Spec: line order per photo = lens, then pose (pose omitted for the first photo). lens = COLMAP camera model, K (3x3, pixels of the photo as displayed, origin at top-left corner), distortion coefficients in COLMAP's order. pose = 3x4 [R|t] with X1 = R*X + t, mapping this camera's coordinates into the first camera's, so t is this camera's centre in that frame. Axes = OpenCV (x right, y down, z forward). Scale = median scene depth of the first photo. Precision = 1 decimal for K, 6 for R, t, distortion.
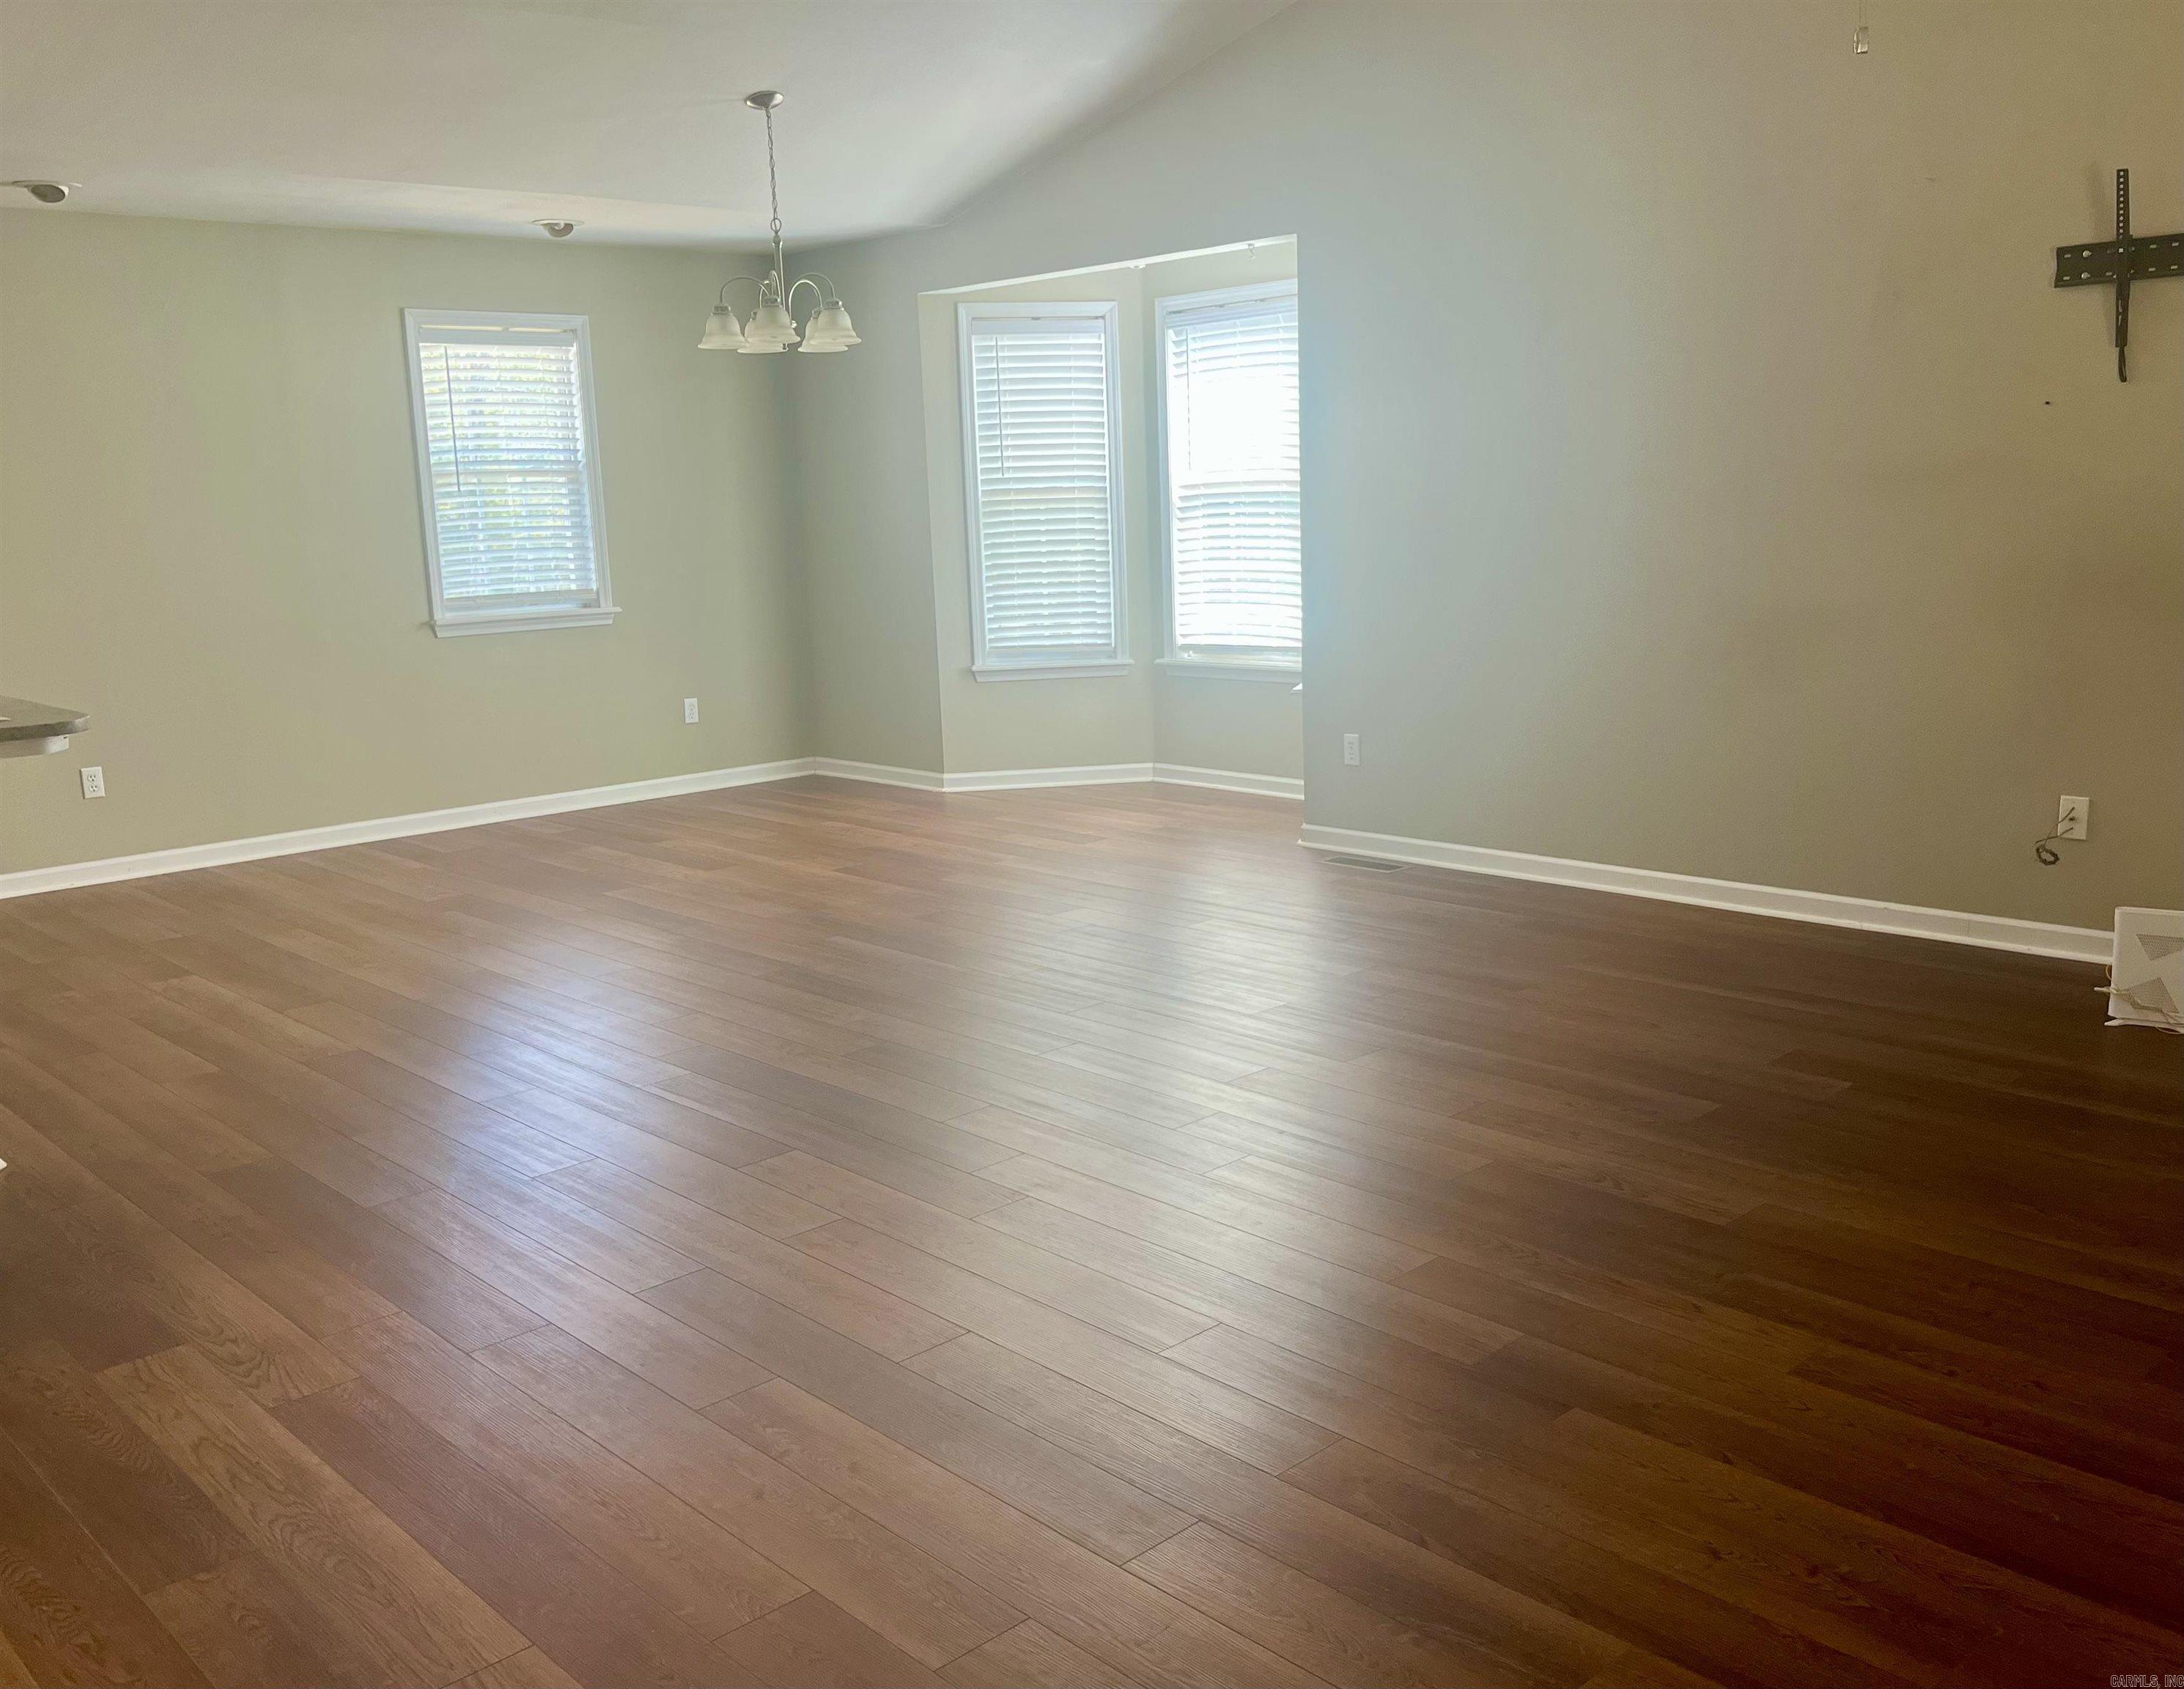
lens RADIAL K [[1877.9, 0, 1127.6], [0, 1877.9, 839.3], [0, 0, 1]] dist [0.095385, -0.128112]
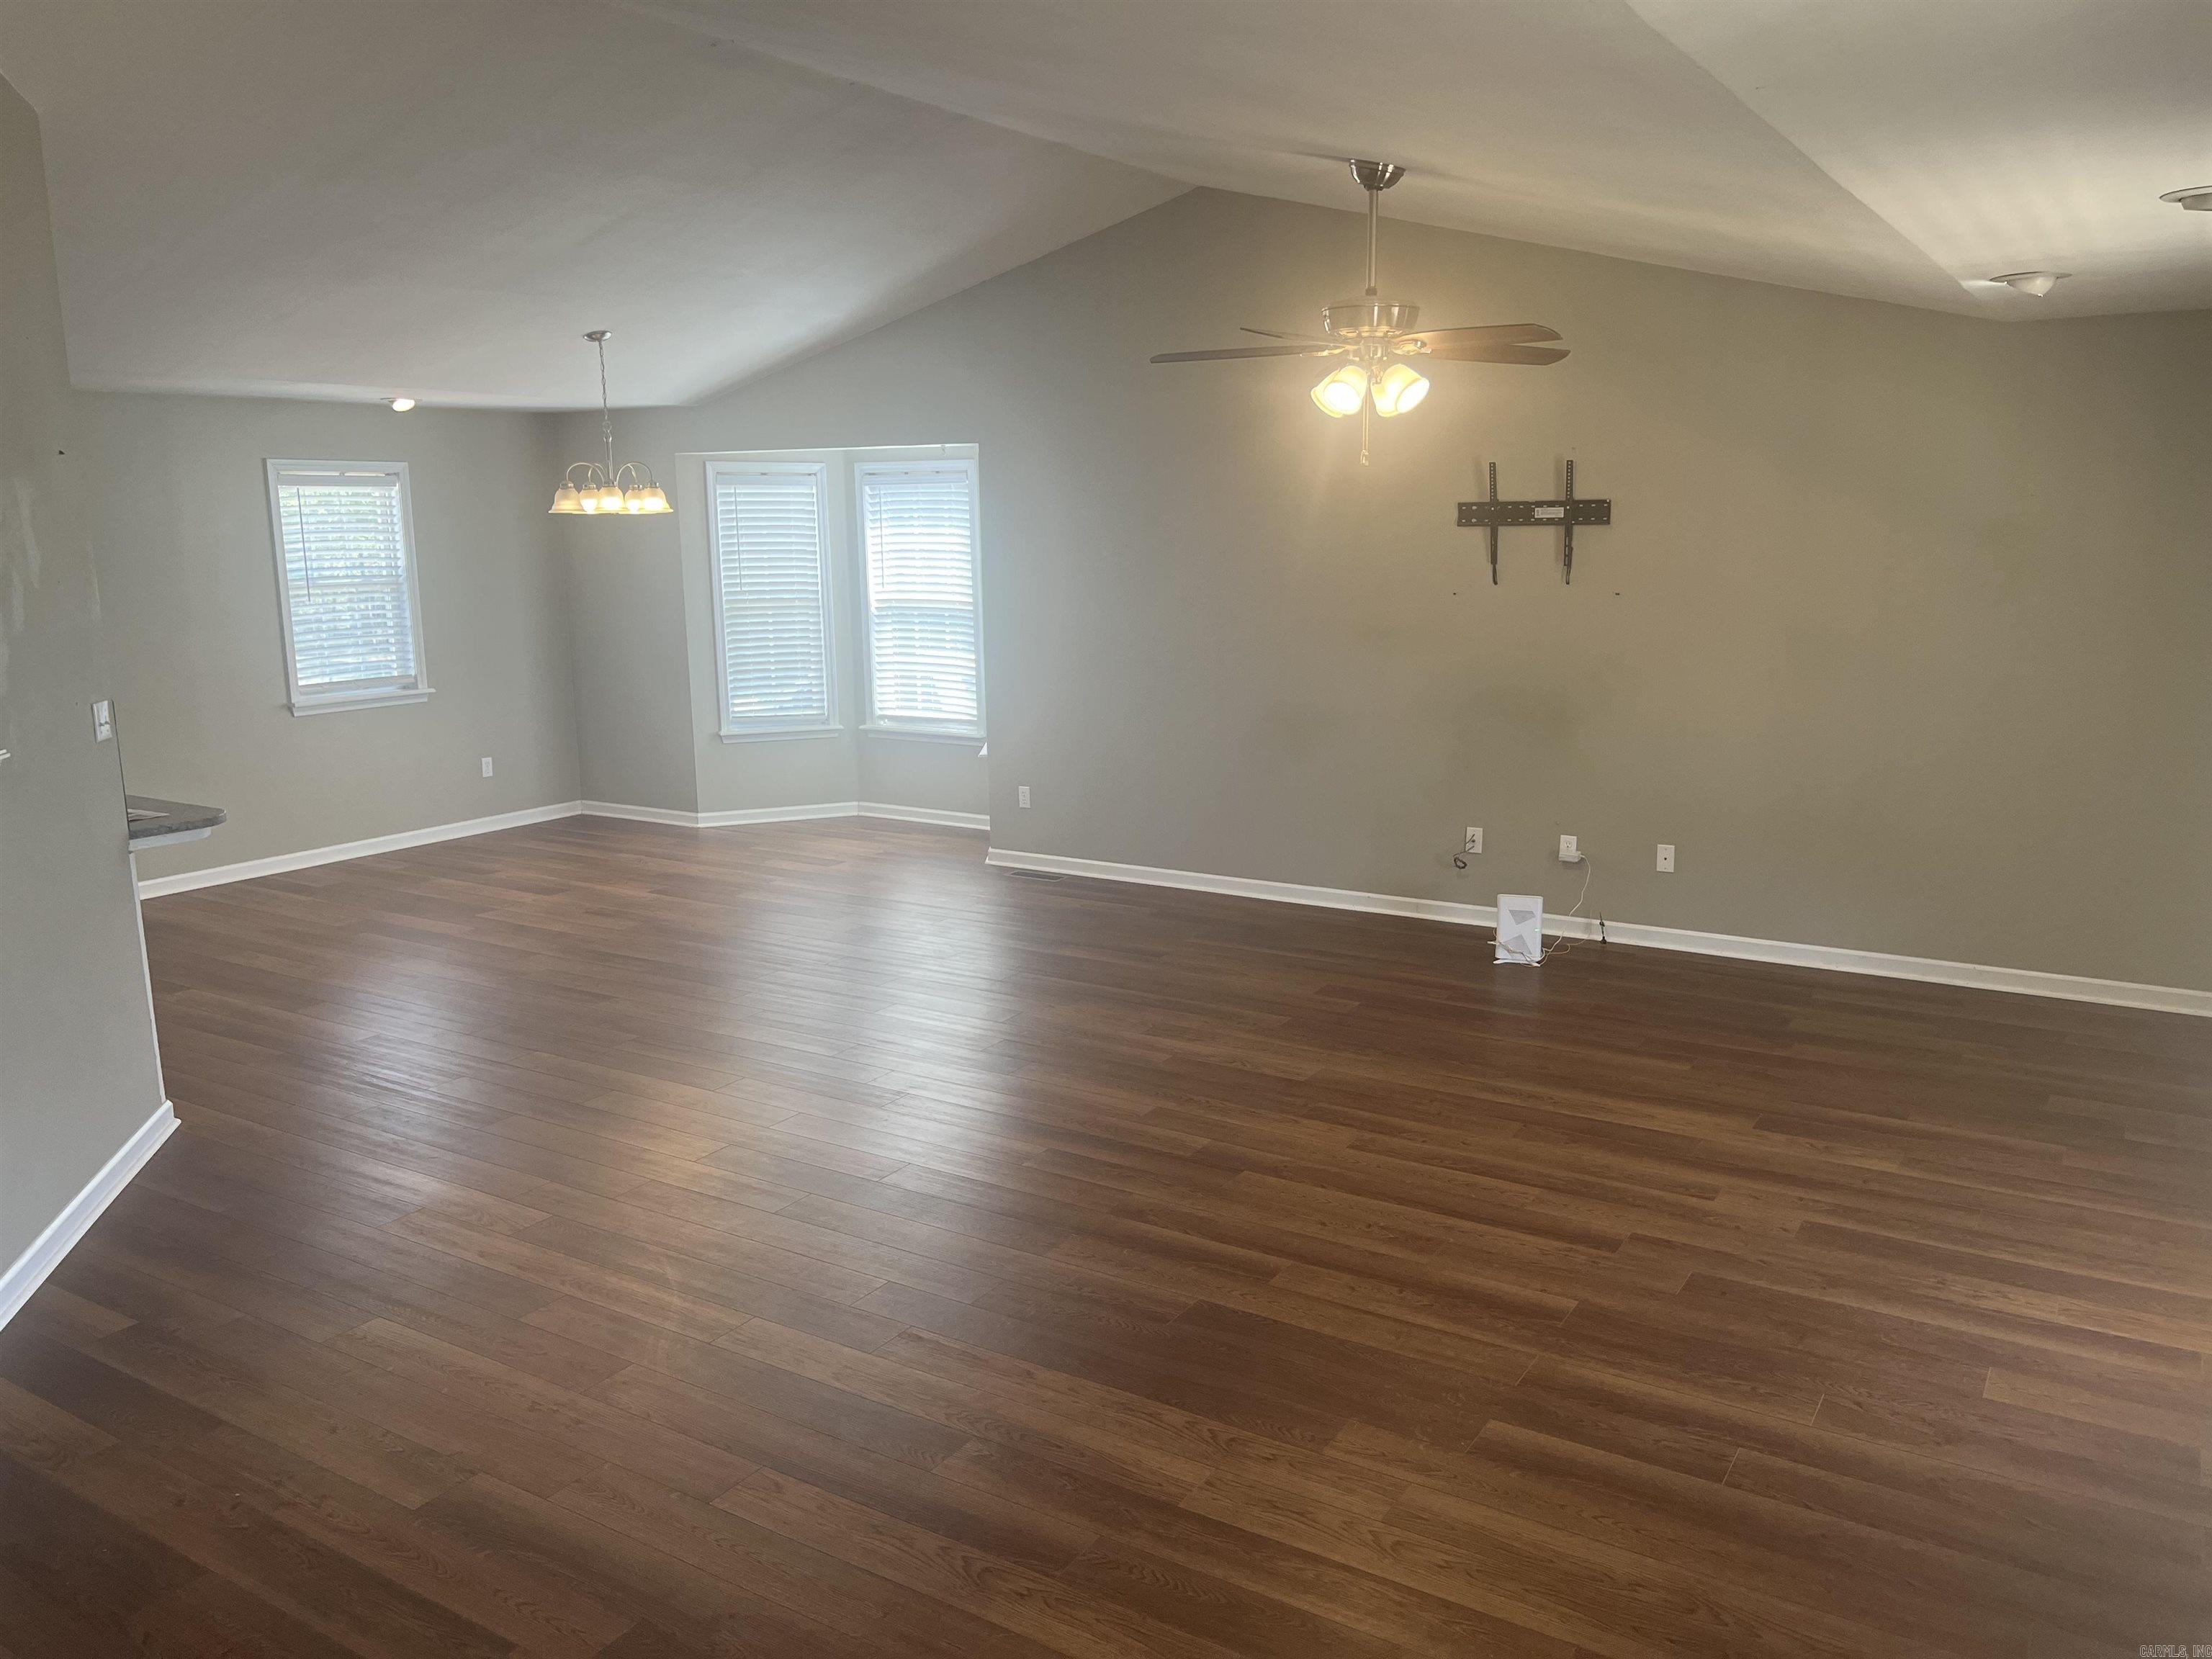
lens RADIAL K [[1676.4, 0, 1106.0], [0, 1676.4, 829.5], [0, 0, 1]] dist [0.103032, -0.001068]
pose [[0.970337, -0.022974, 0.240664, -0.111210], [0.023345, 0.999727, 0.001312, -0.019435], [-0.240628, 0.004345, 0.970608, -0.229176]]
